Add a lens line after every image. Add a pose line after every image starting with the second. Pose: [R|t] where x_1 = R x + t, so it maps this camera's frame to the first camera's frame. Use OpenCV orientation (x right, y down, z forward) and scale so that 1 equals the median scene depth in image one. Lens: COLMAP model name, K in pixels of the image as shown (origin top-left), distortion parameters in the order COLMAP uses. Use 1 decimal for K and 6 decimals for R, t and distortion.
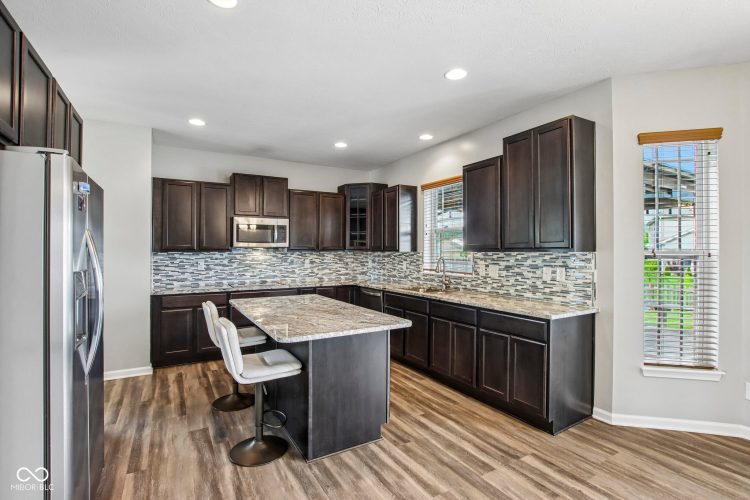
lens RADIAL K [[349.9, 0, 379.8], [0, 349.9, 251.5], [0, 0, 1]] dist [-0.019919, -0.001285]
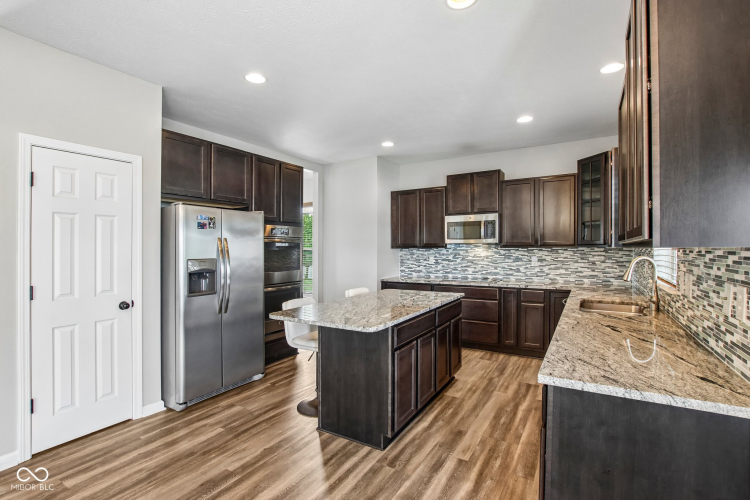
lens RADIAL K [[349.9, 0, 382.1], [0, 349.9, 246.7], [0, 0, 1]] dist [-0.019919, -0.001285]
pose [[0.485274, -0.007299, -0.874332, 0.445216], [0.004704, 0.999972, -0.005737, 0.001611], [0.874349, -0.001329, 0.485295, 0.299376]]
